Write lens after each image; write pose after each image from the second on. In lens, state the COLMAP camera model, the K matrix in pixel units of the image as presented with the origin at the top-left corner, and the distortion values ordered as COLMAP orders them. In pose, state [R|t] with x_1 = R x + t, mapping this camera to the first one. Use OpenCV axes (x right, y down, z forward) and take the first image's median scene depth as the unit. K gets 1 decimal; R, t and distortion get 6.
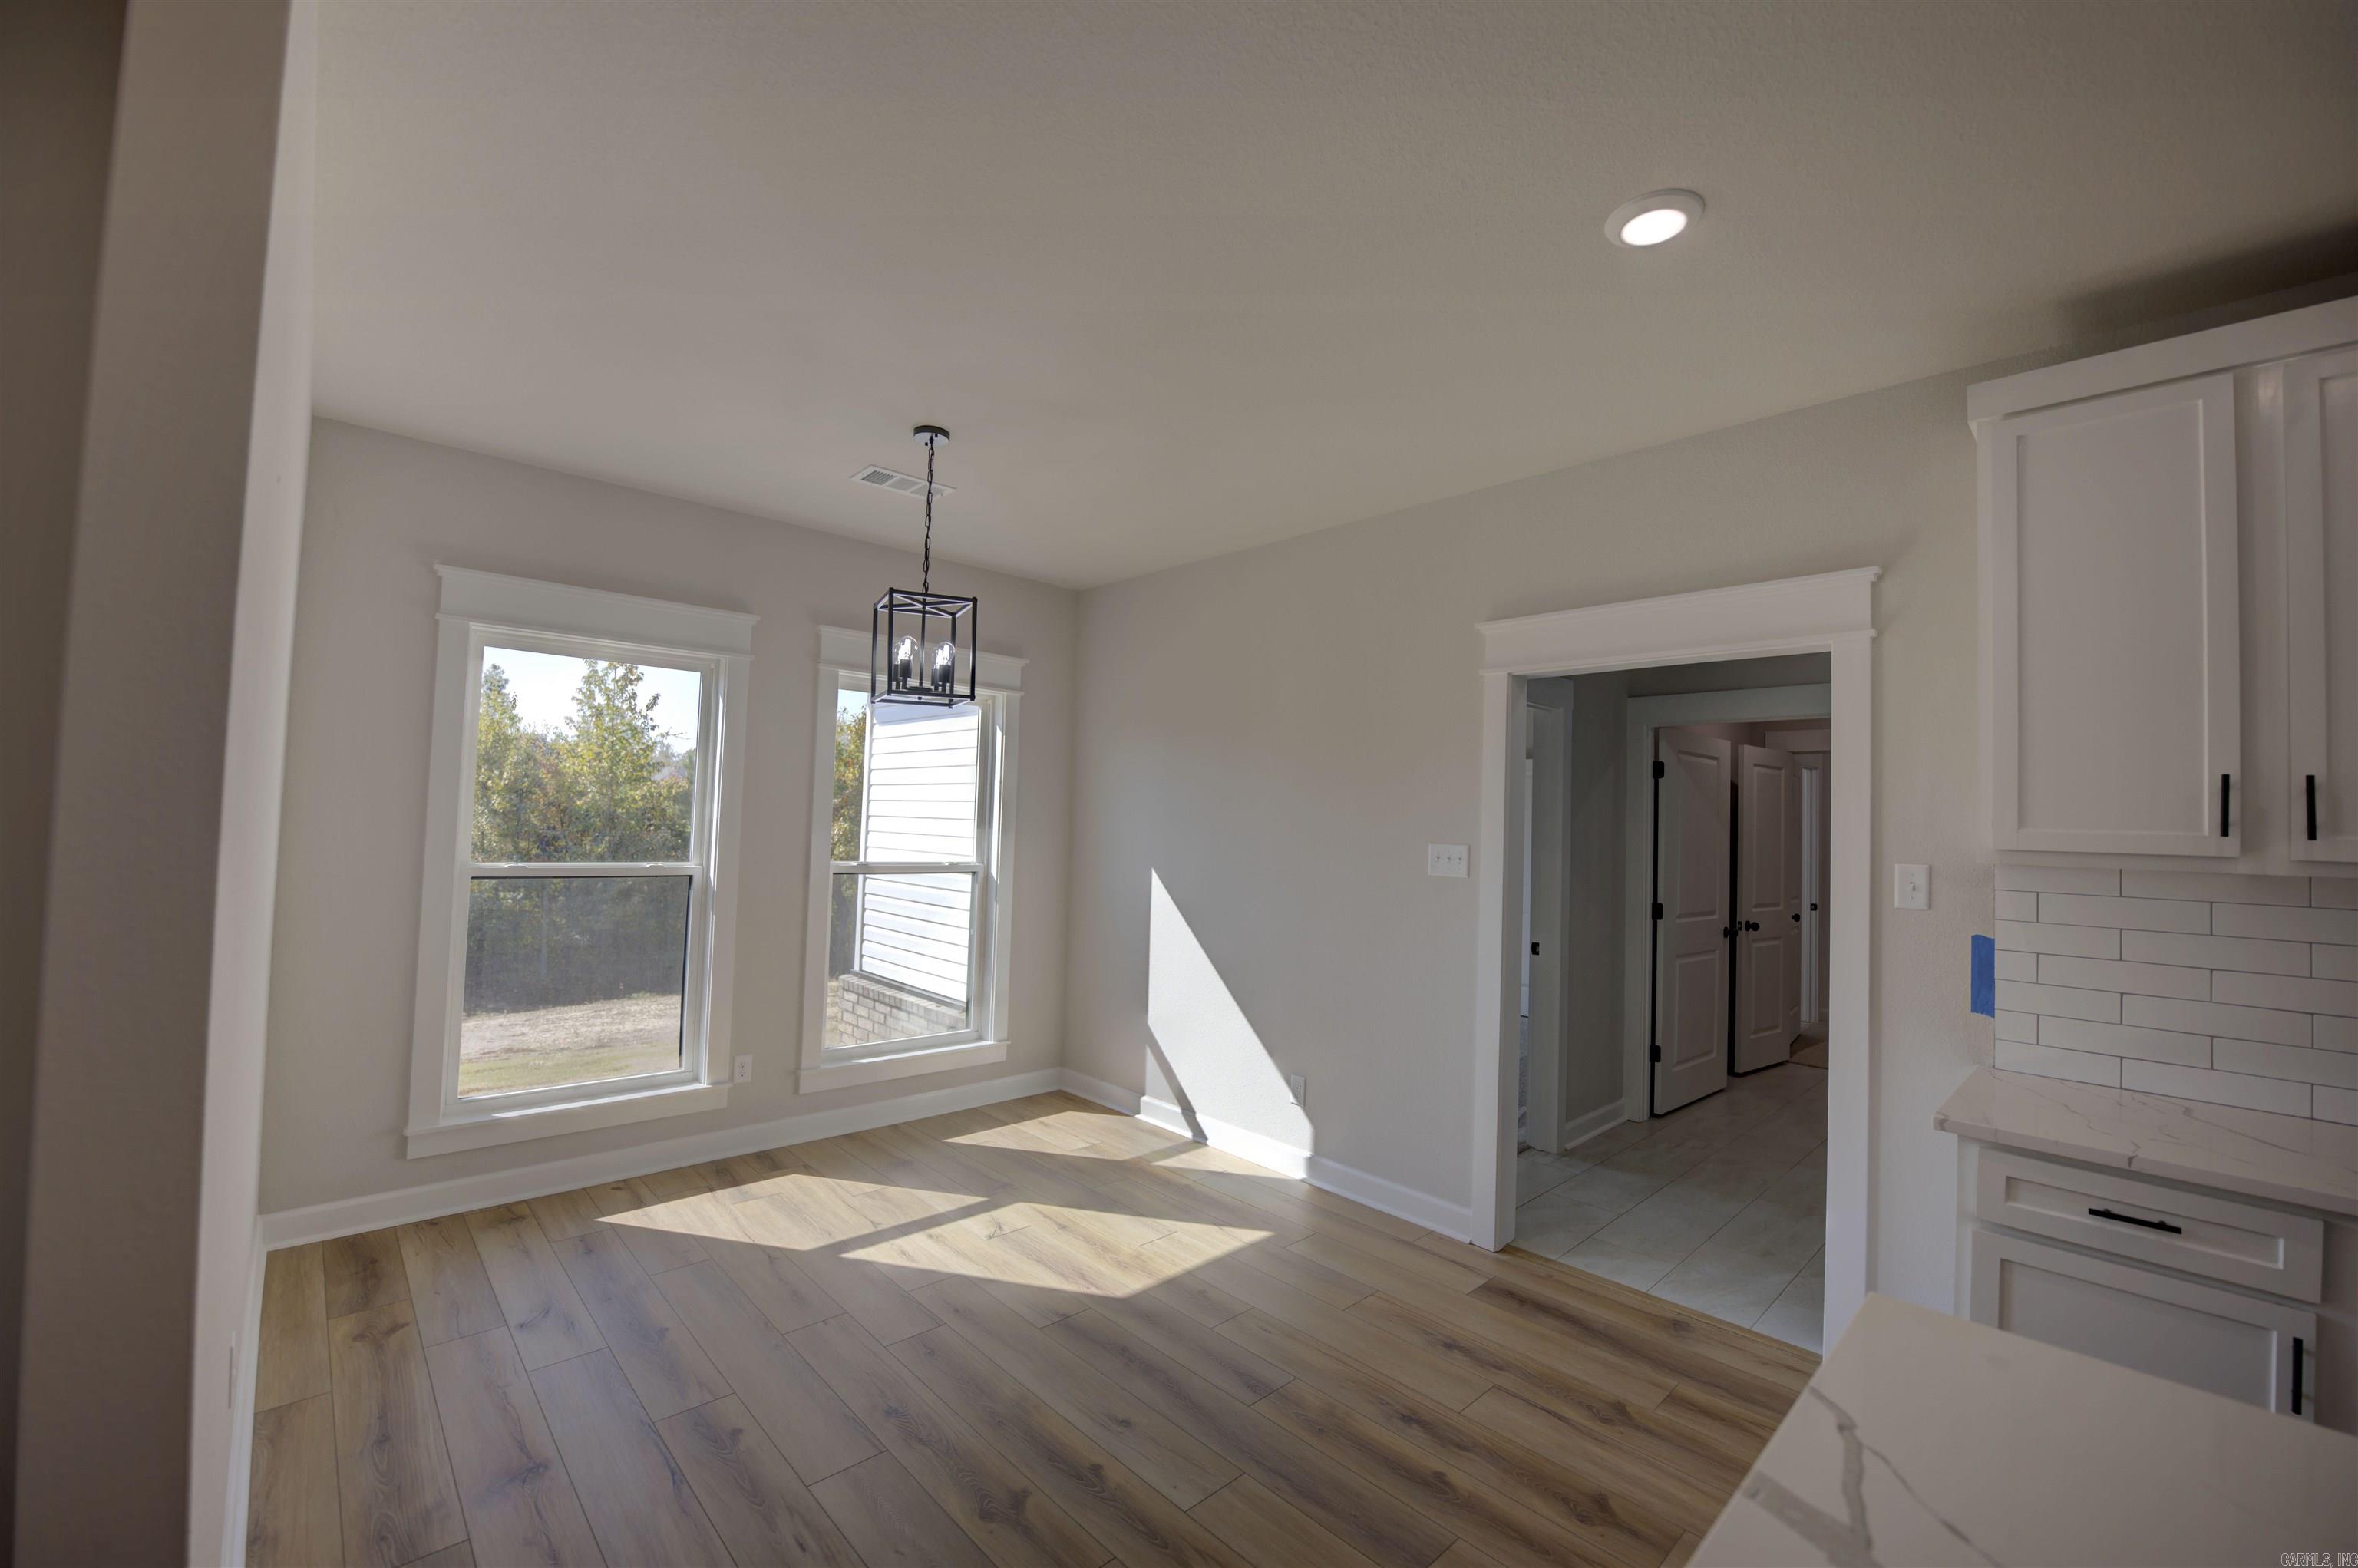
lens RADIAL K [[945.4, 0, 1176.7], [0, 945.4, 783.2], [0, 0, 1]] dist [-0.022431, 0.000278]
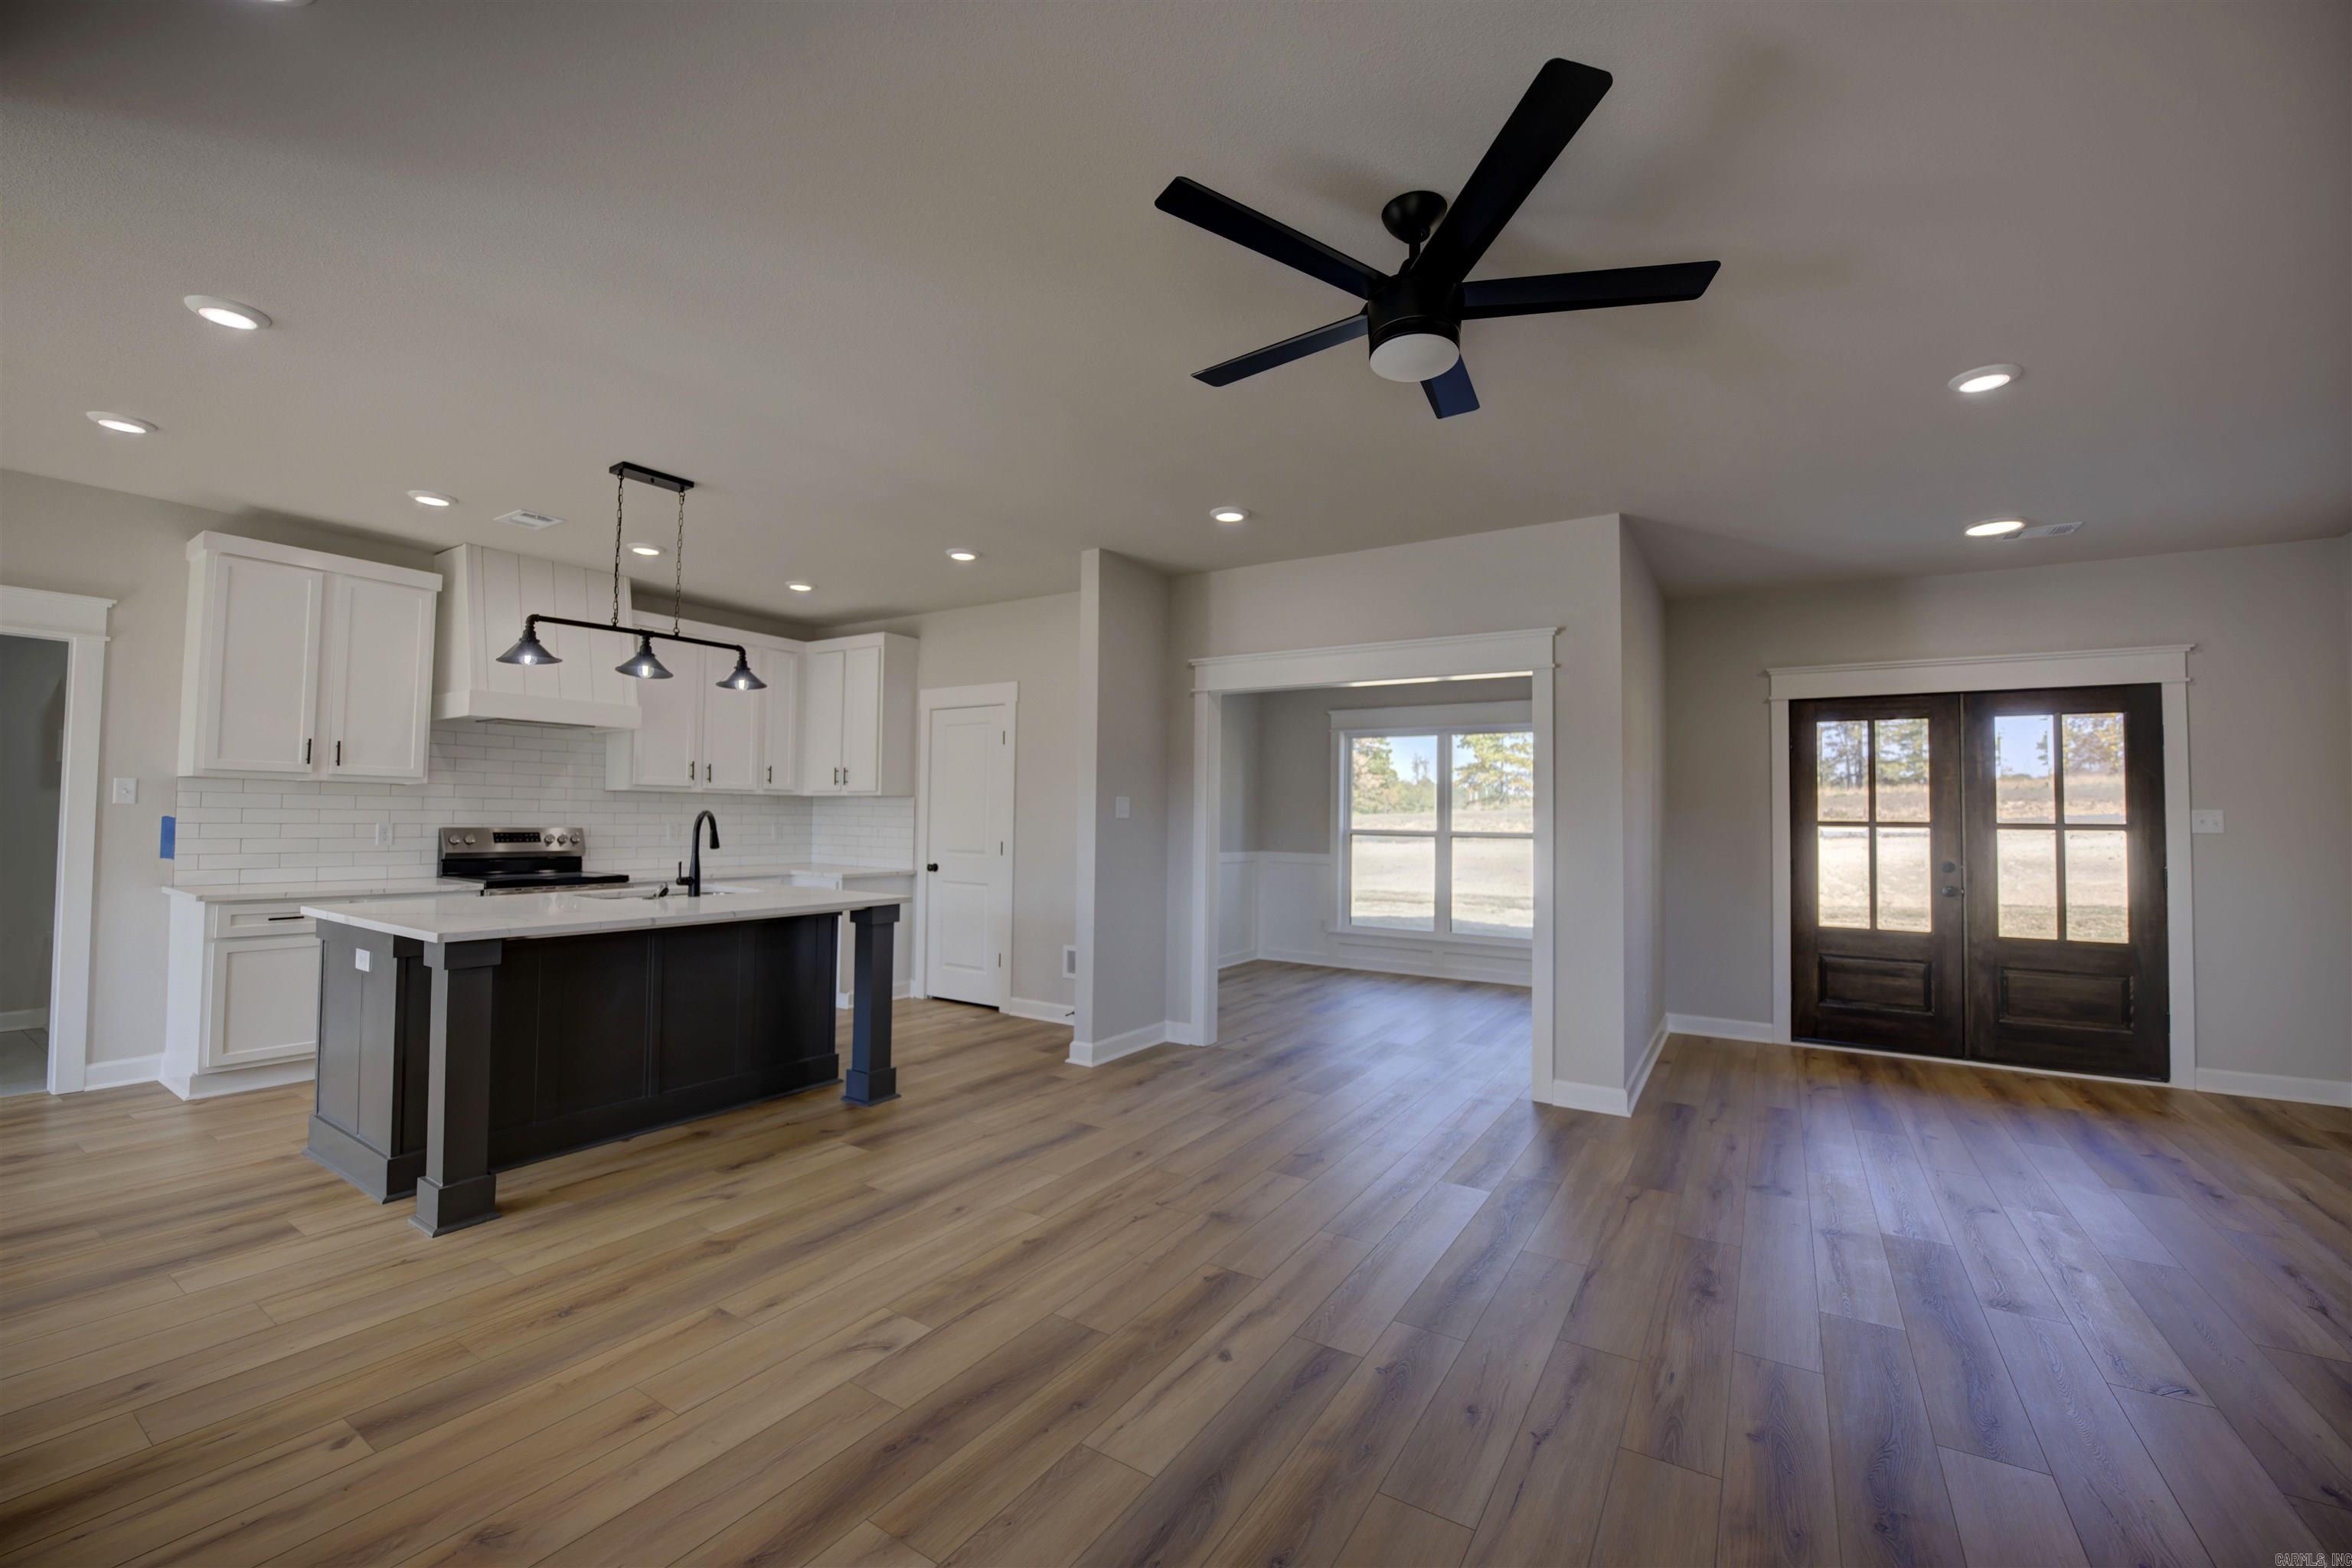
lens RADIAL K [[943.0, 0, 1173.7], [0, 943.0, 783.2], [0, 0, 1]] dist [-0.022431, 0.000278]
pose [[-0.242661, 0.001360, 0.970110, -0.855367], [-0.059116, 0.998120, -0.016187, 0.005932], [-0.968308, -0.061277, -0.242125, -0.302792]]
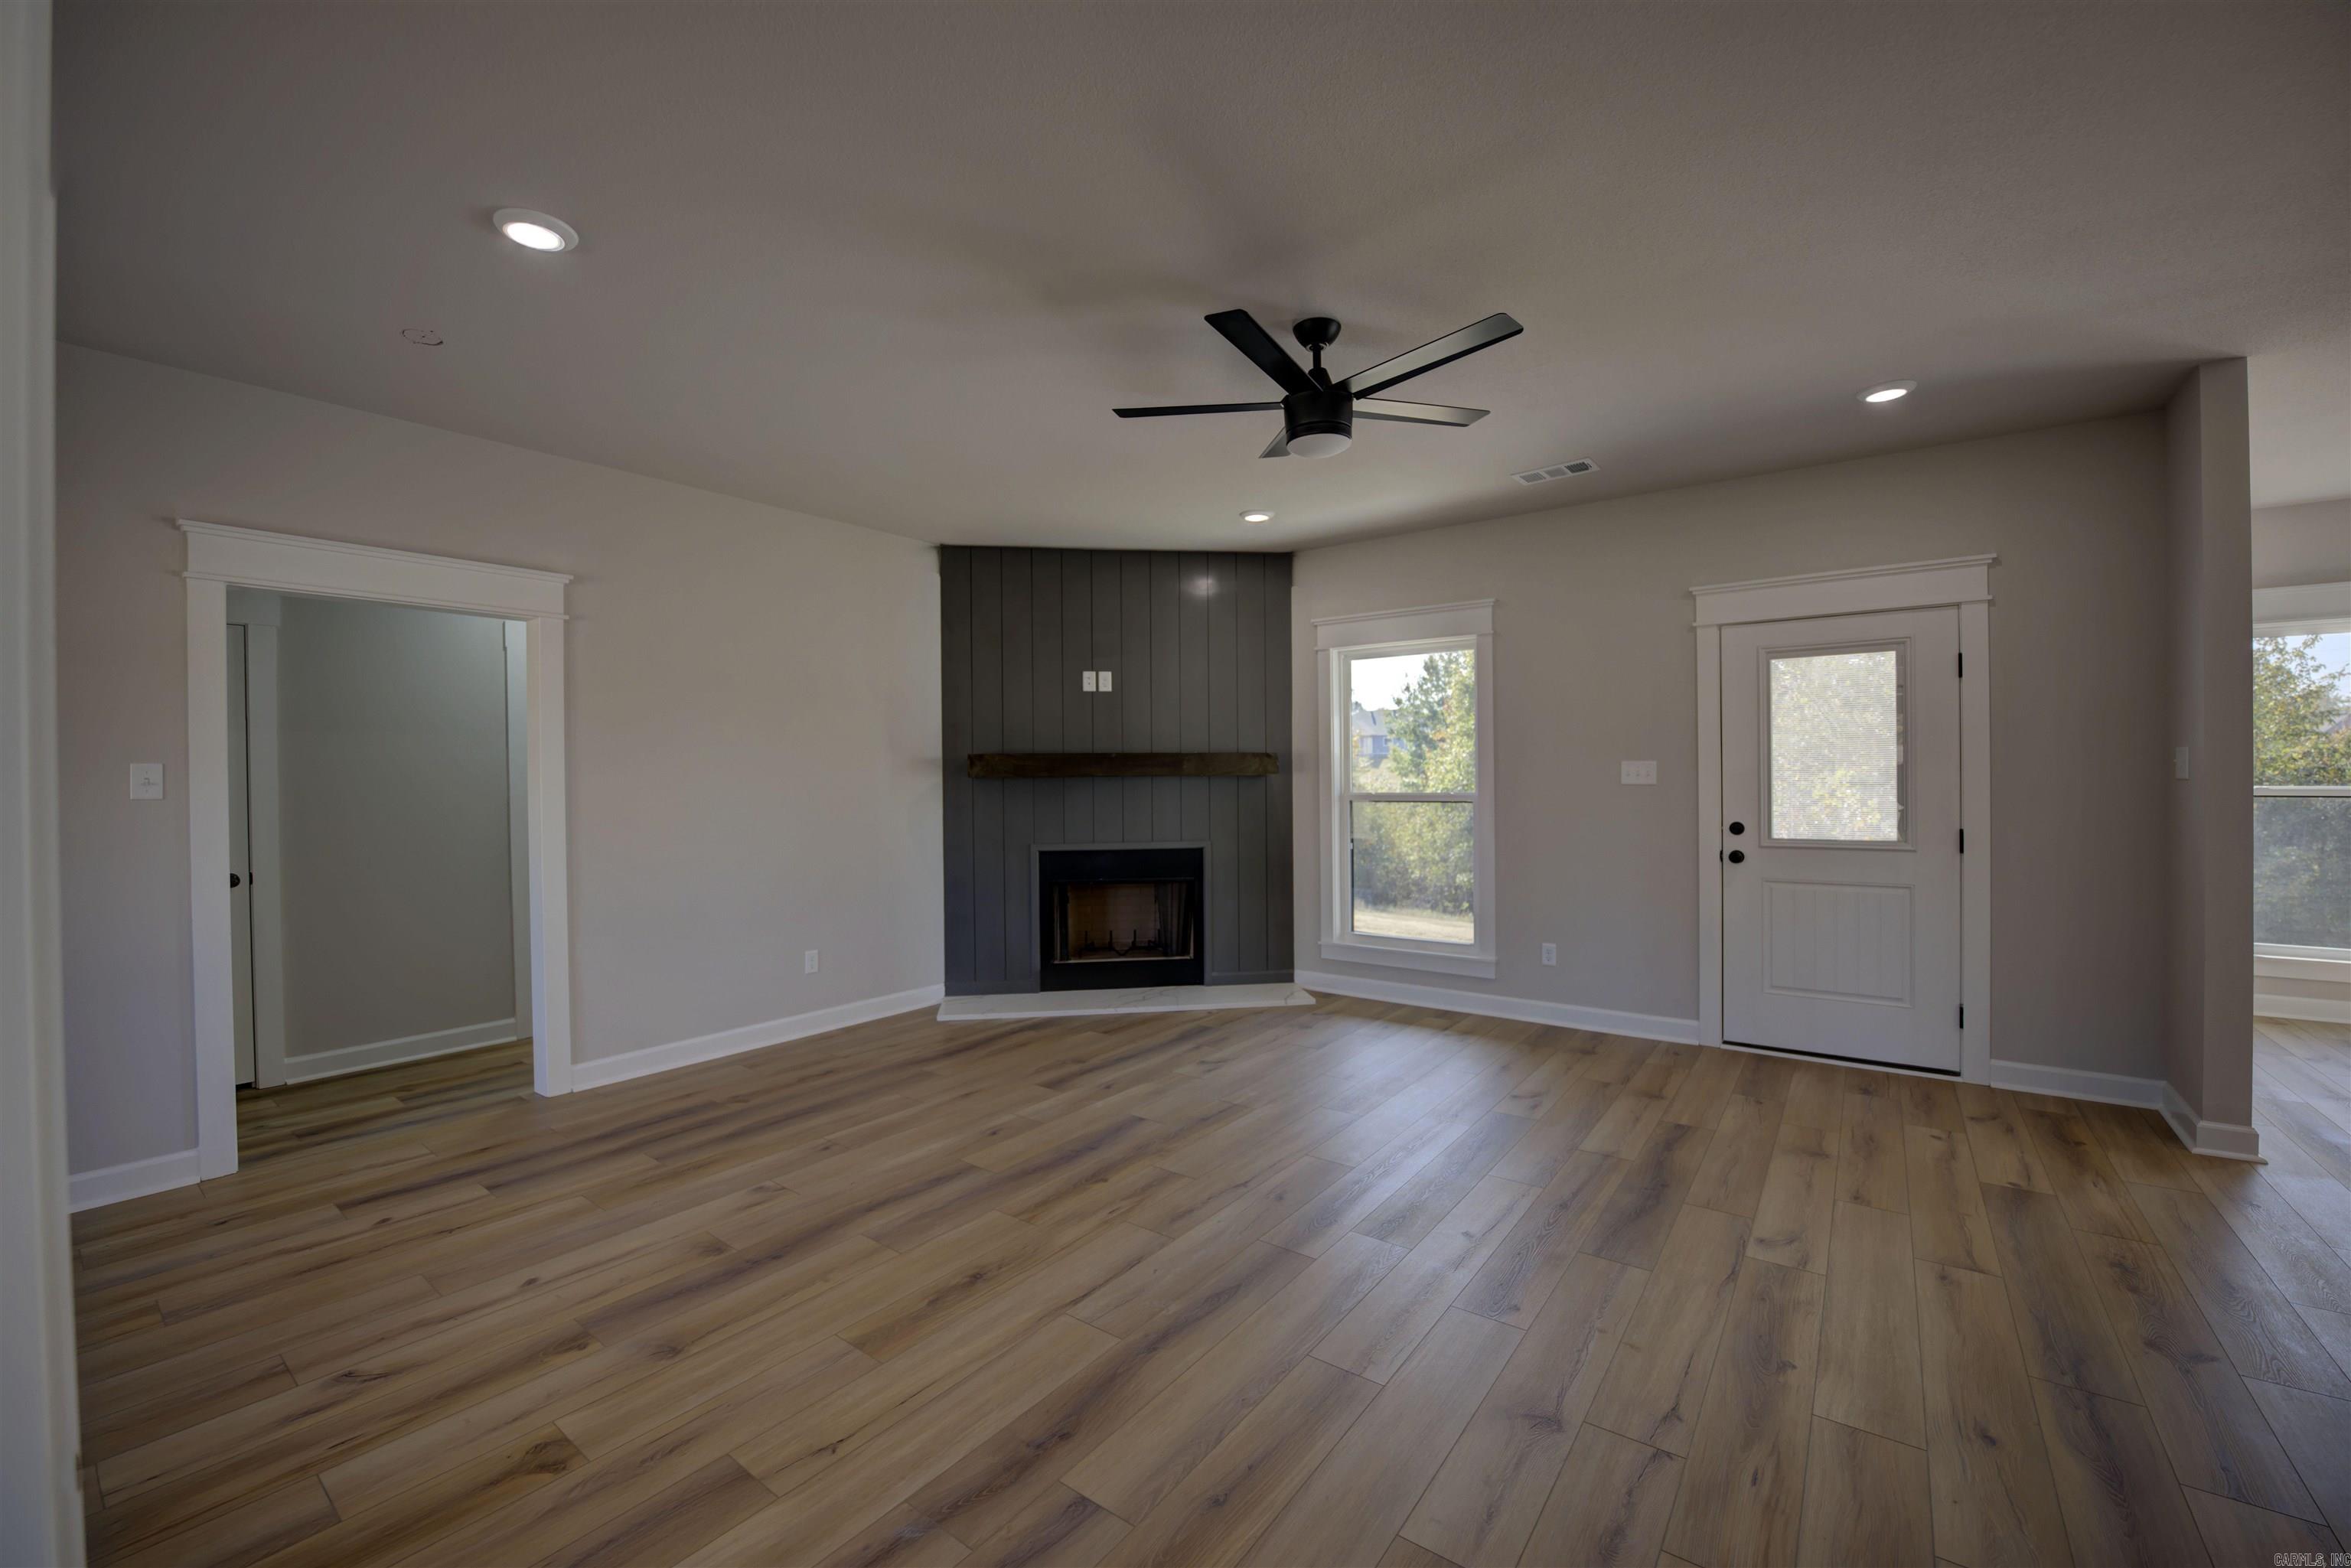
lens RADIAL K [[940.7, 0, 1171.8], [0, 940.7, 786.9], [0, 0, 1]] dist [-0.021772, 0.000108]
pose [[0.166015, -0.023162, -0.985851, 0.365238], [0.052611, 0.998508, -0.014599, 0.017065], [0.984719, -0.049443, 0.166986, -0.815294]]
